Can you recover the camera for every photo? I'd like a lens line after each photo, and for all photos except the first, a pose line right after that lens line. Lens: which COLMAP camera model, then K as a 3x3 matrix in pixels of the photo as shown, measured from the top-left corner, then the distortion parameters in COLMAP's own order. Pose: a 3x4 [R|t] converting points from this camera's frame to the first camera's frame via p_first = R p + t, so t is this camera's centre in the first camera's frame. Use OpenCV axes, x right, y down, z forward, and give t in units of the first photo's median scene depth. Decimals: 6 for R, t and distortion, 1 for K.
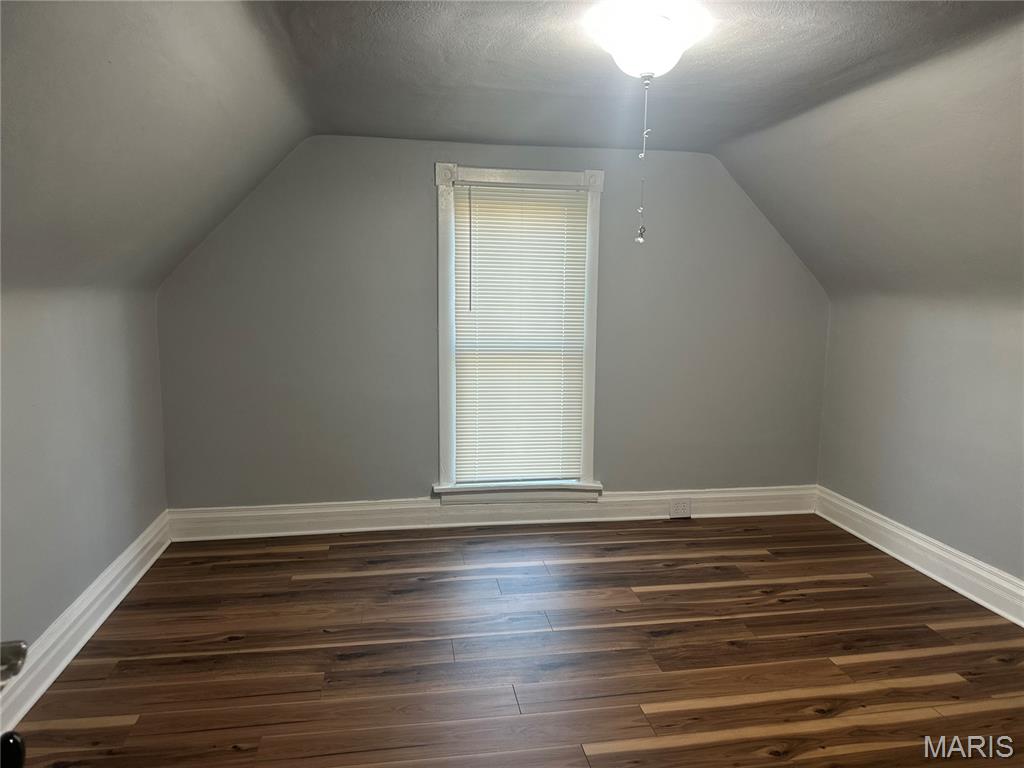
lens RADIAL K [[727.2, 0, 514.6], [0, 727.2, 384.7], [0, 0, 1]] dist [-0.004812, -0.001689]
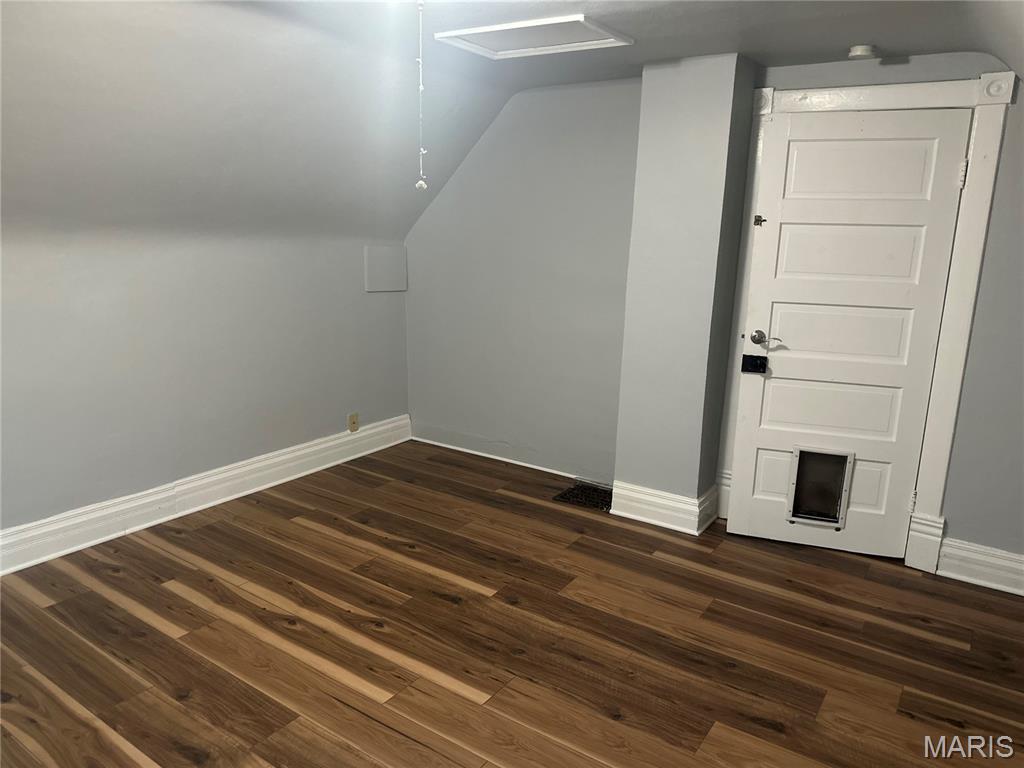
lens RADIAL K [[727.2, 0, 514.6], [0, 727.2, 384.7], [0, 0, 1]] dist [-0.004812, -0.001689]
pose [[-0.720409, -0.178317, 0.670235, -0.443181], [0.060056, 0.946714, 0.316427, -0.195123], [-0.690945, 0.268209, -0.671312, 1.275081]]
